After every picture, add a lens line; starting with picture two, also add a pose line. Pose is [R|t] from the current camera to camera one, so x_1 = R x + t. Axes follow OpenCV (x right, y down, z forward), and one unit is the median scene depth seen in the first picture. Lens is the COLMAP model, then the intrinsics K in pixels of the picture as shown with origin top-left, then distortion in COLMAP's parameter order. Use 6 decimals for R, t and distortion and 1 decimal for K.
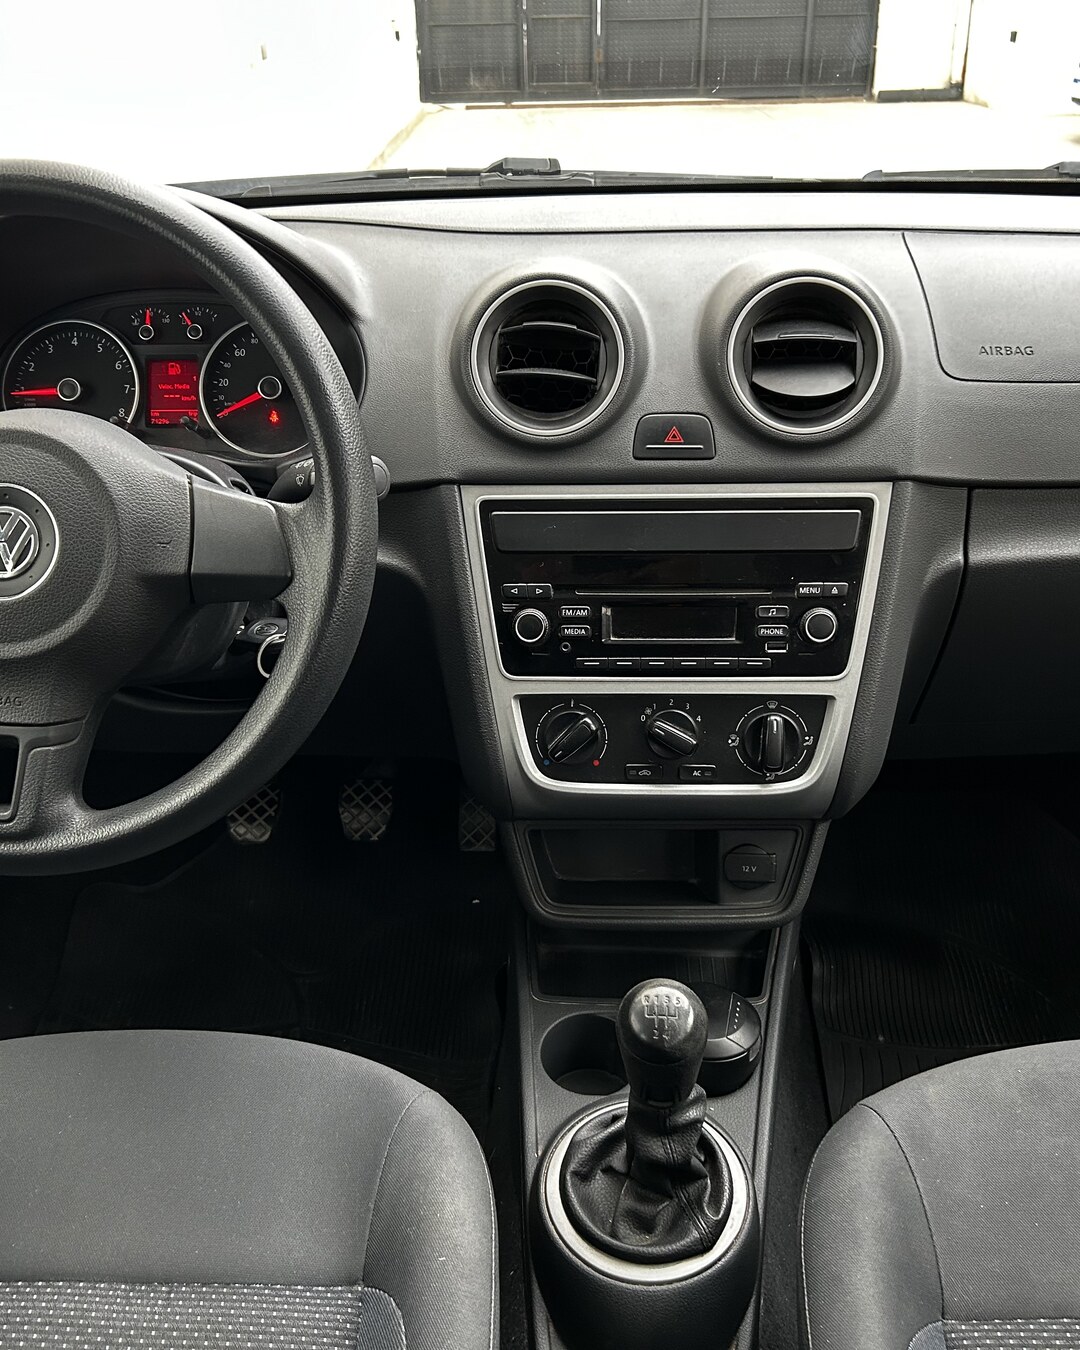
lens RADIAL K [[1350.7, 0, 532.1], [0, 1350.7, 684.6], [0, 0, 1]] dist [0.006560, 0.000000]
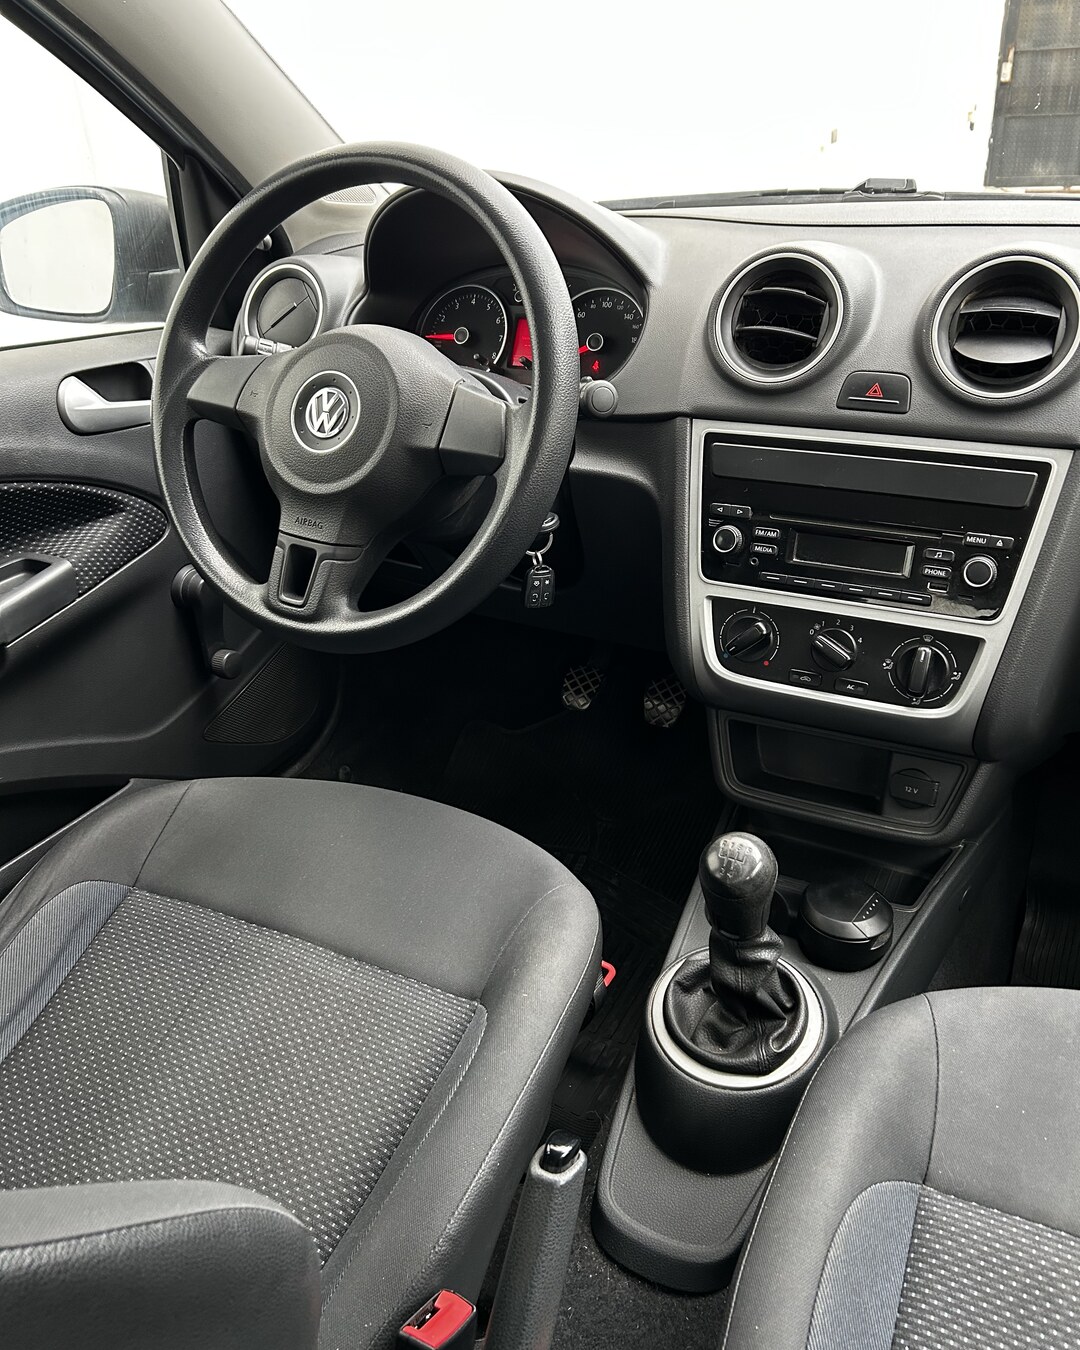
lens RADIAL K [[1076.9, 0, 533.1], [0, 1076.9, 680.9], [0, 0, 1]] dist [0.011599, -0.030817]
pose [[0.899743, 0.182988, -0.396204, 0.250860], [-0.174560, 0.982962, 0.057576, 0.056887], [0.399989, 0.017357, 0.916356, 0.042498]]
